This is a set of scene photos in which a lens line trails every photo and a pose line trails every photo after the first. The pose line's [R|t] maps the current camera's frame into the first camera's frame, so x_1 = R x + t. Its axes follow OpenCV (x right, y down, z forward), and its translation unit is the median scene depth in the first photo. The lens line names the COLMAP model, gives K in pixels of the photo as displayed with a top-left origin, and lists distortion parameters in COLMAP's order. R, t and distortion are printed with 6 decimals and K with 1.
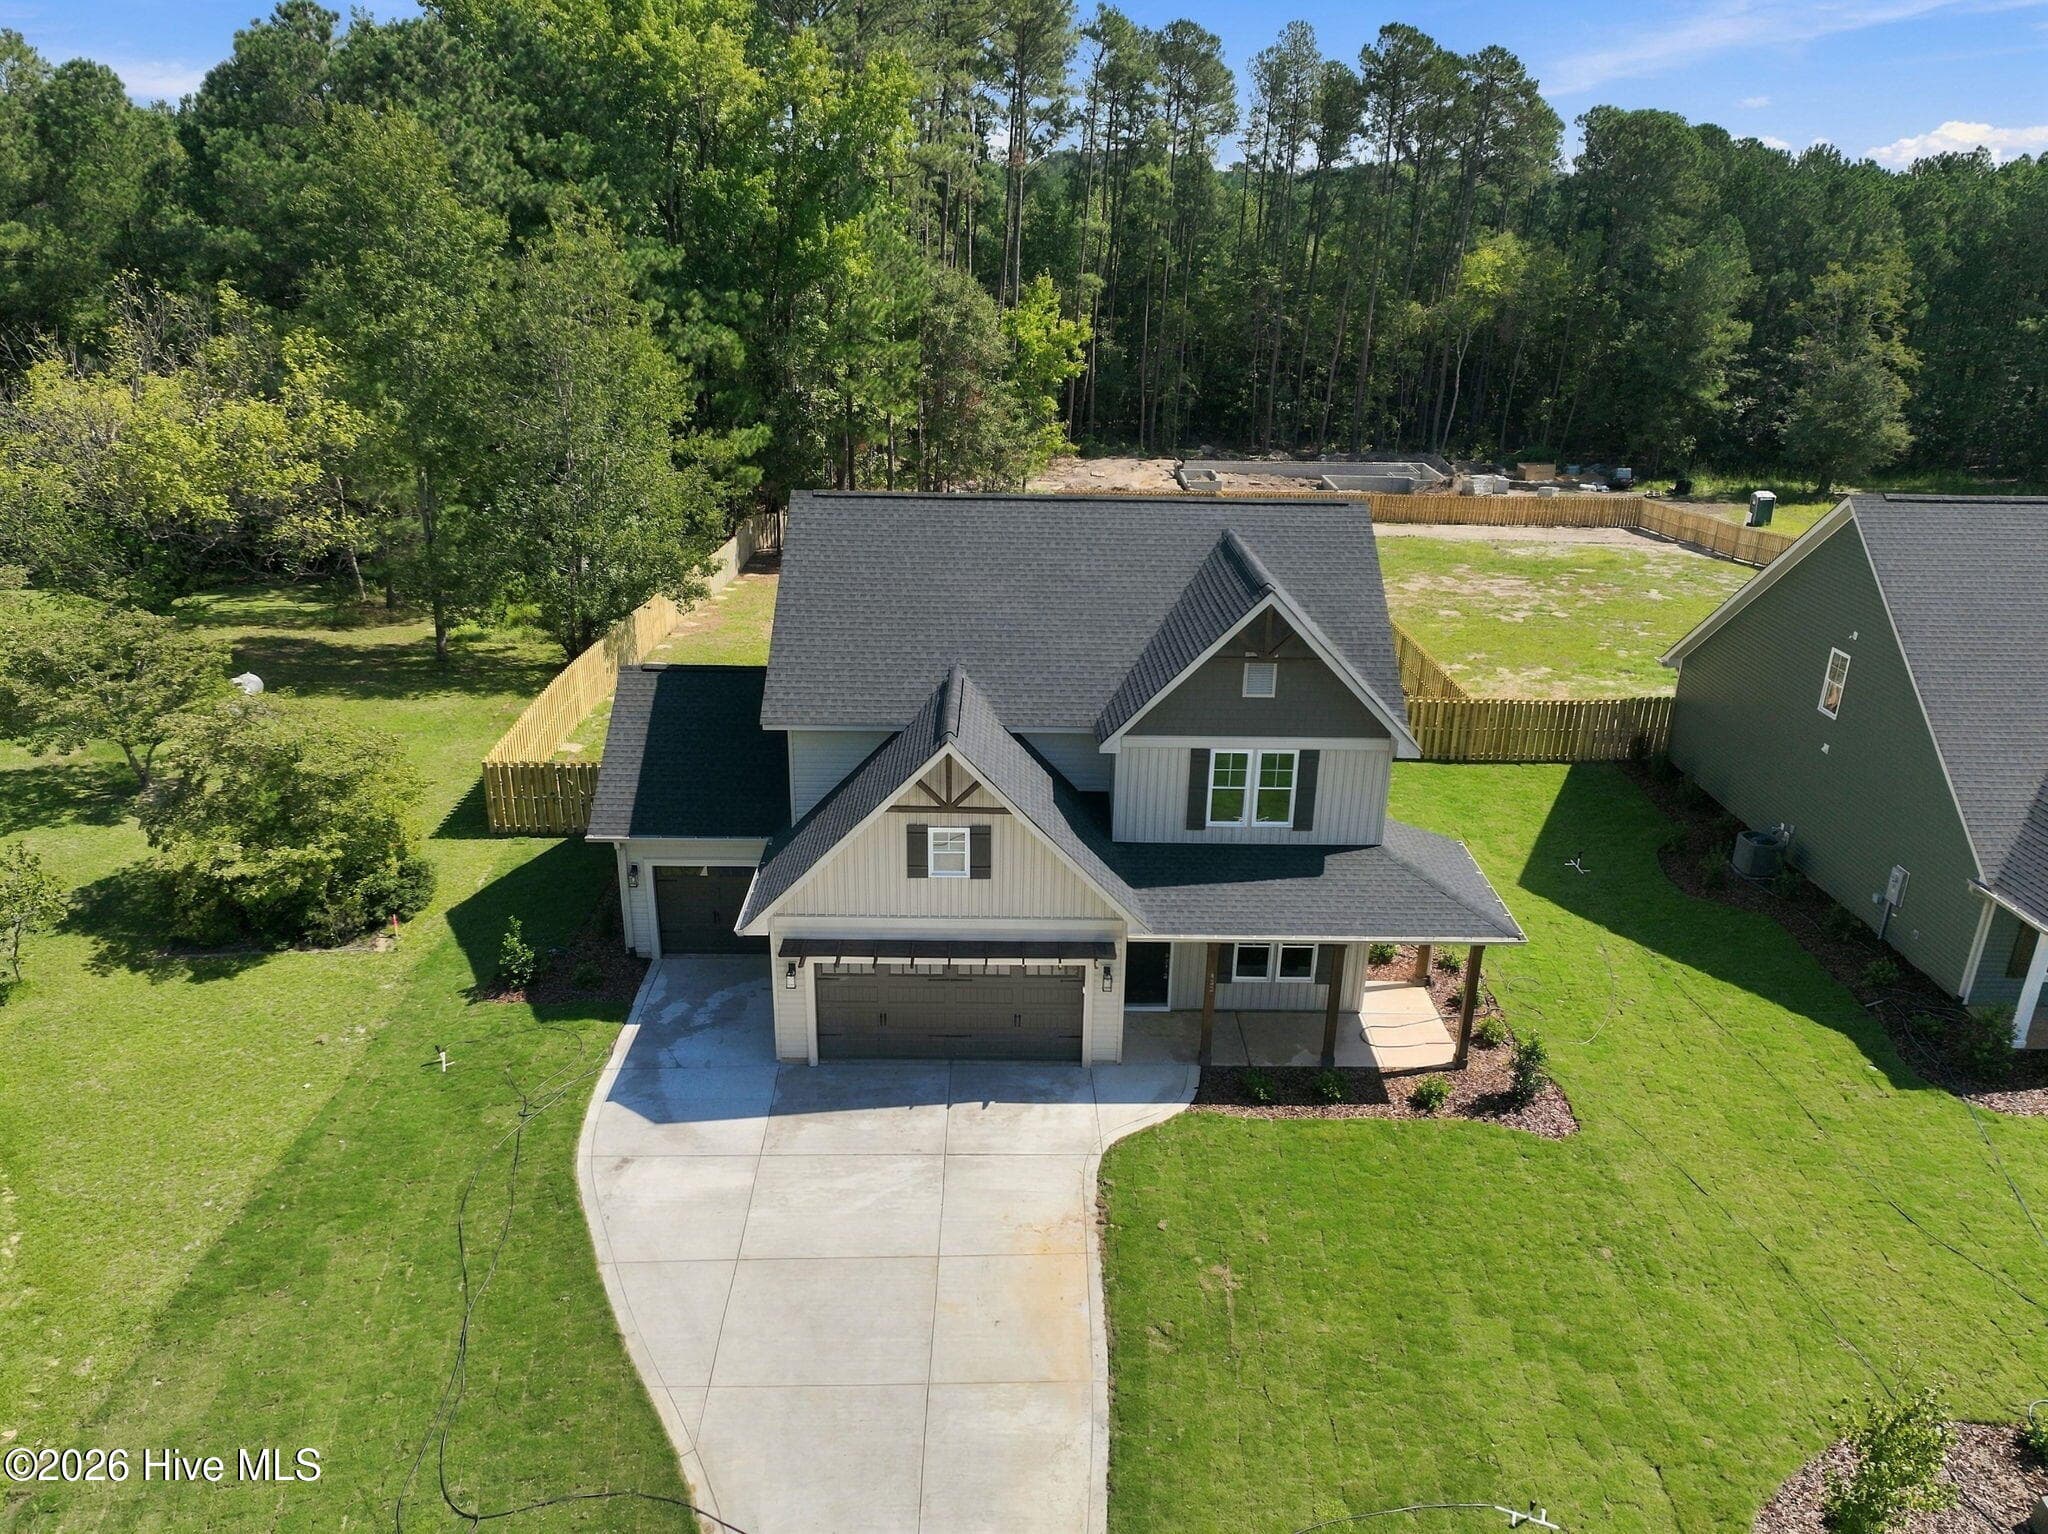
lens RADIAL K [[1440.1, 0, 1028.3], [0, 1440.1, 763.3], [0, 0, 1]] dist [0.004548, 0.006678]
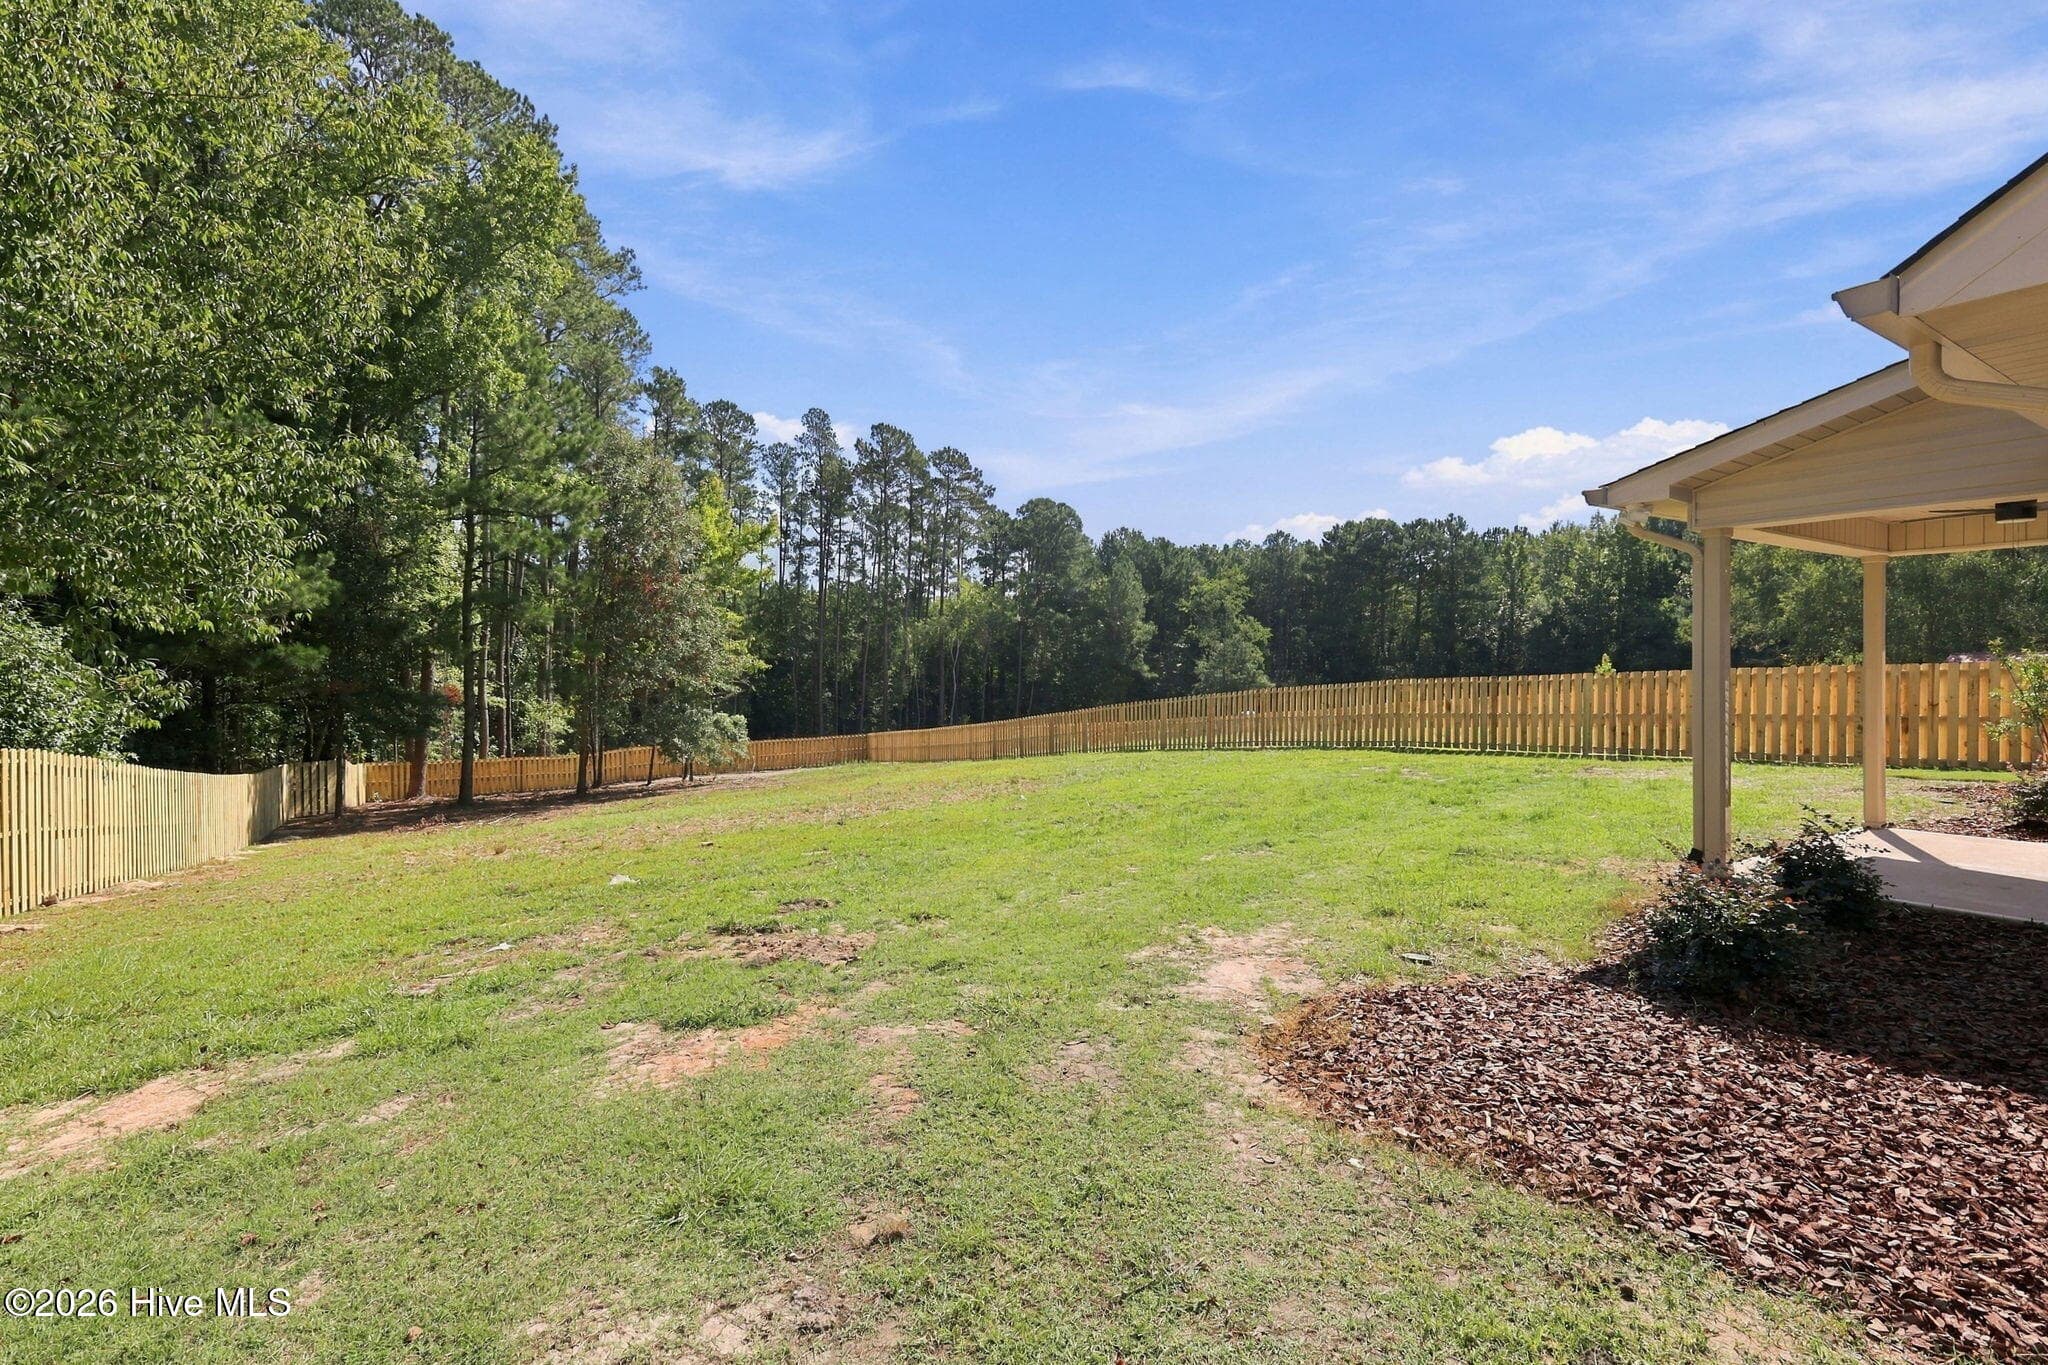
lens RADIAL K [[929.3, 0, 1027.3], [0, 929.3, 700.3], [0, 0, 1]] dist [-0.002105, -0.000117]
pose [[0.855687, -0.041920, 0.515793, -0.366258], [0.209122, 0.939717, -0.270554, -0.021845], [-0.473358, 0.339373, 0.812870, 1.306171]]
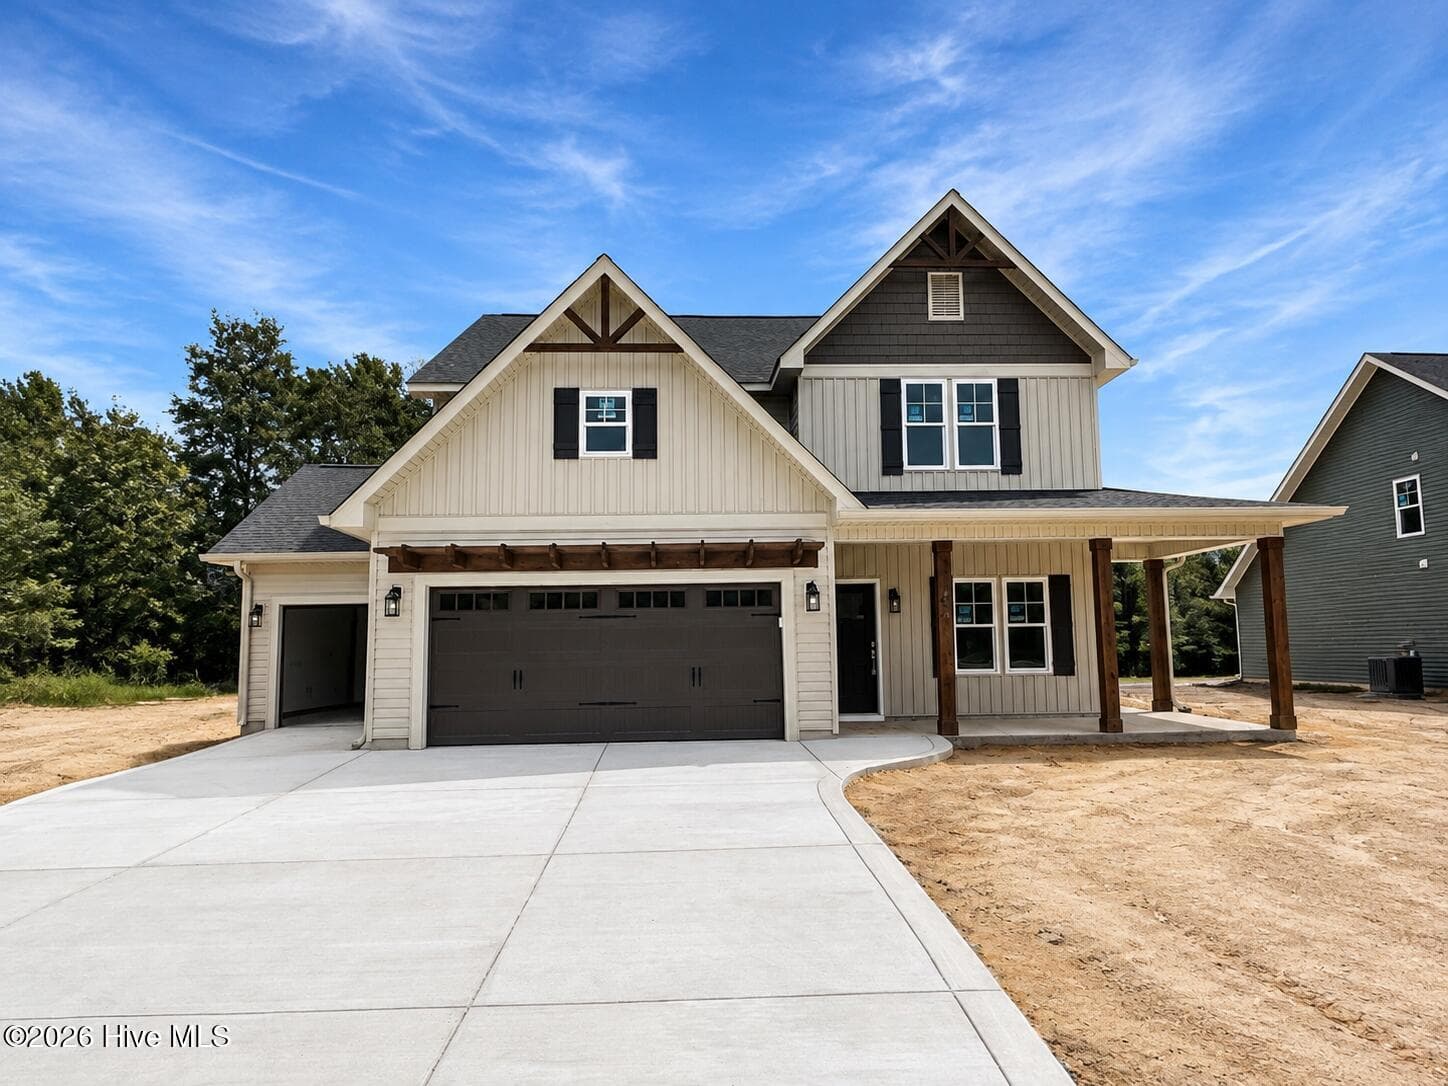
lens RADIAL K [[812.6, 0, 715.1], [0, 812.6, 569.3], [0, 0, 1]] dist [0.001342, 0.000907]
pose [[0.998557, -0.032217, 0.042971, -0.014371], [0.048211, 0.890287, -0.452840, 0.300316], [-0.023667, 0.454258, 0.890556, 0.561295]]
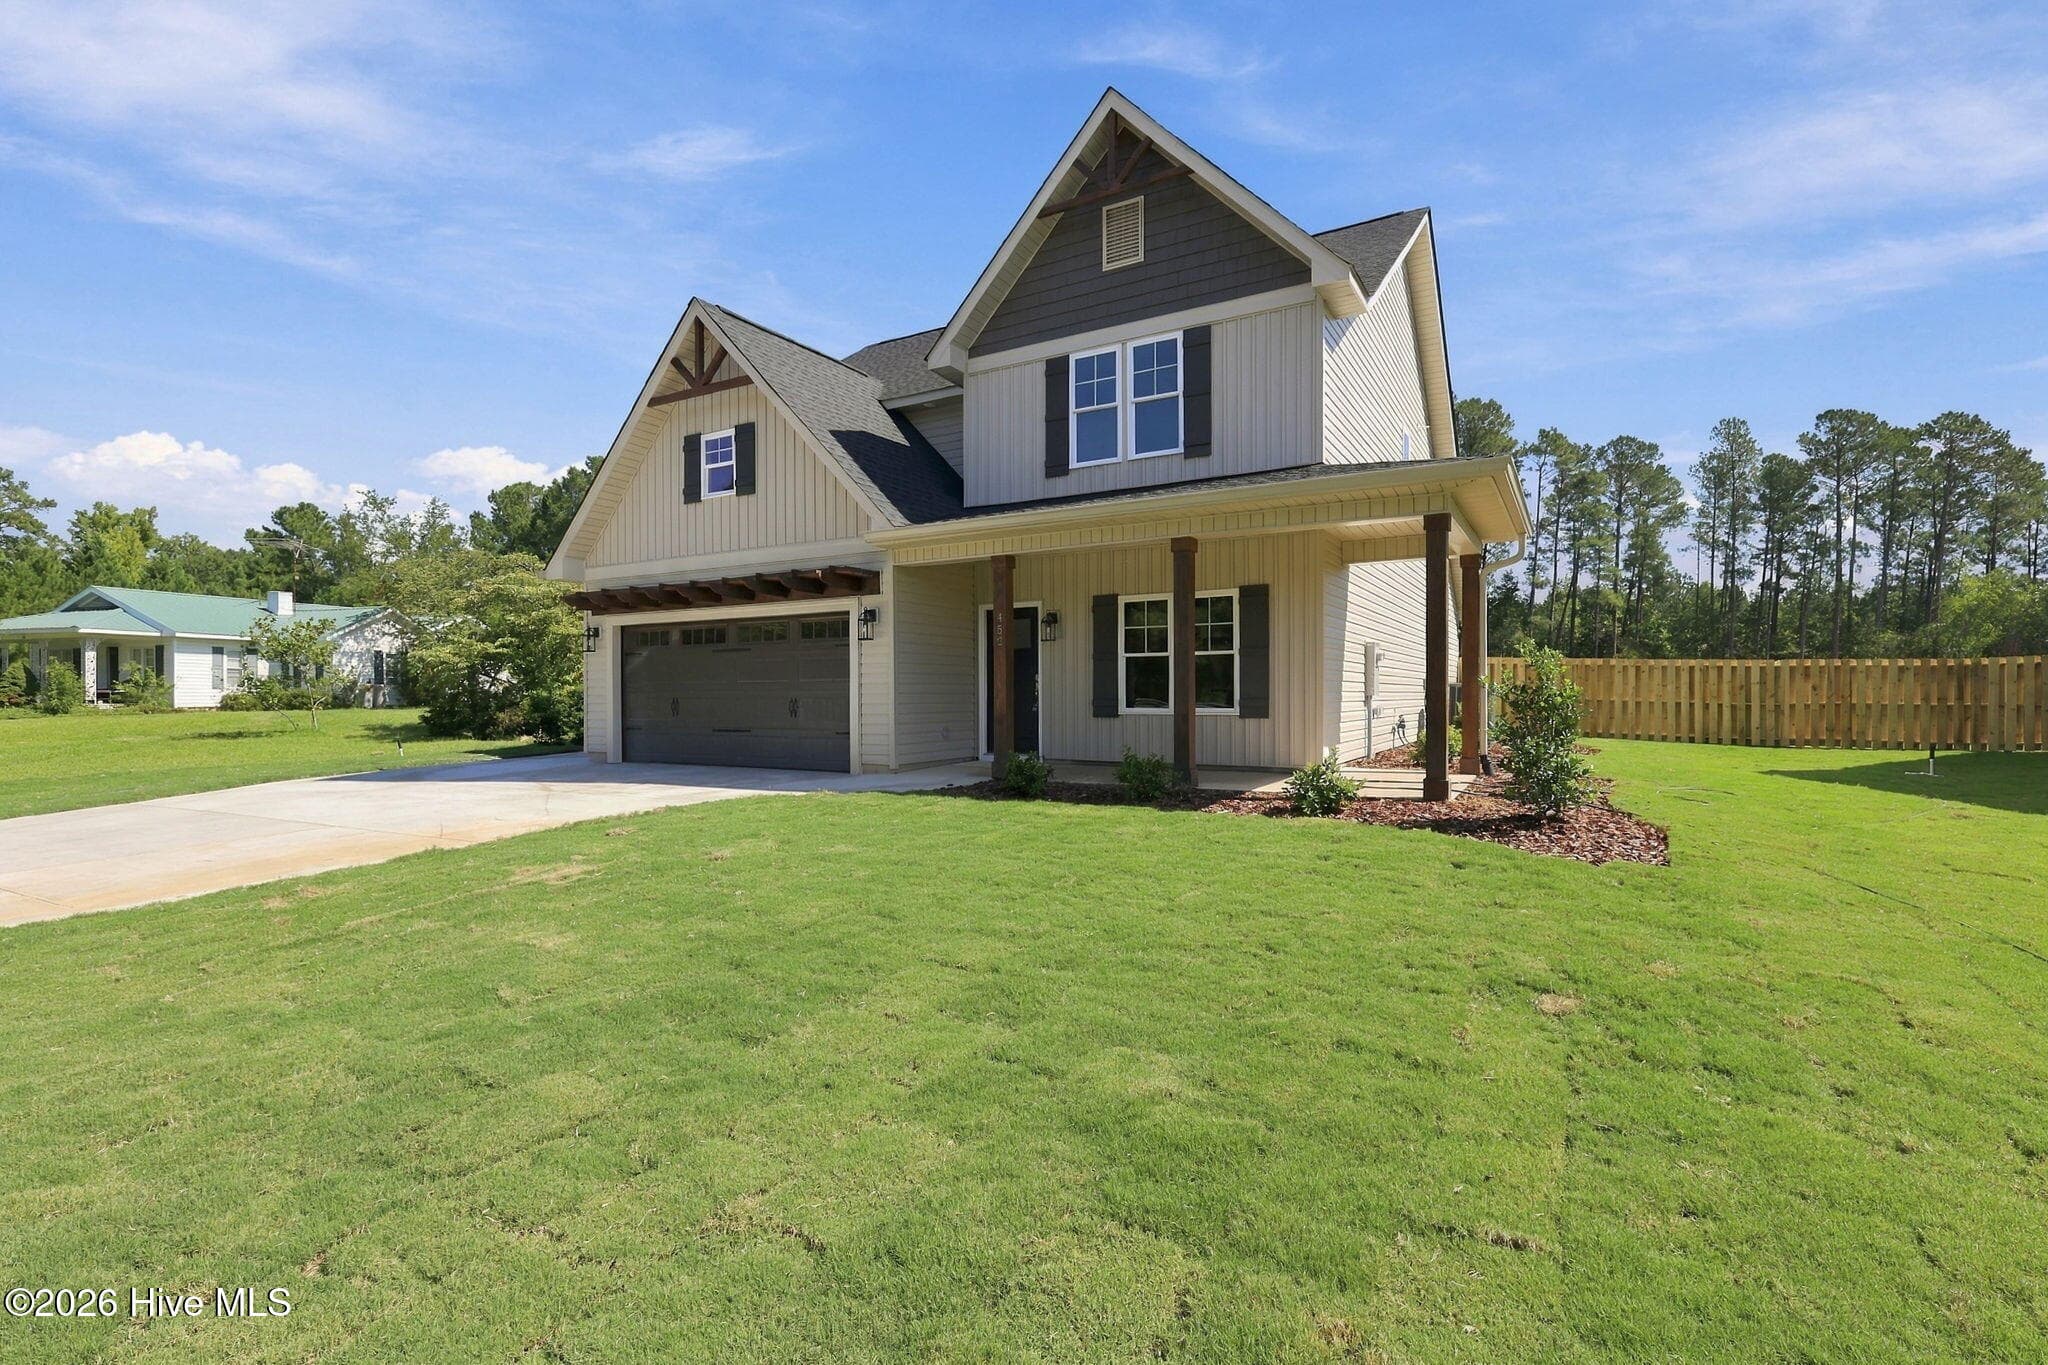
lens RADIAL K [[929.3, 0, 1027.3], [0, 929.3, 700.3], [0, 0, 1]] dist [-0.002105, -0.000117]
pose [[0.854707, -0.018586, -0.518778, 0.328657], [-0.172630, 0.932305, -0.317816, 0.289516], [0.489566, 0.361196, 0.793639, 0.629088]]
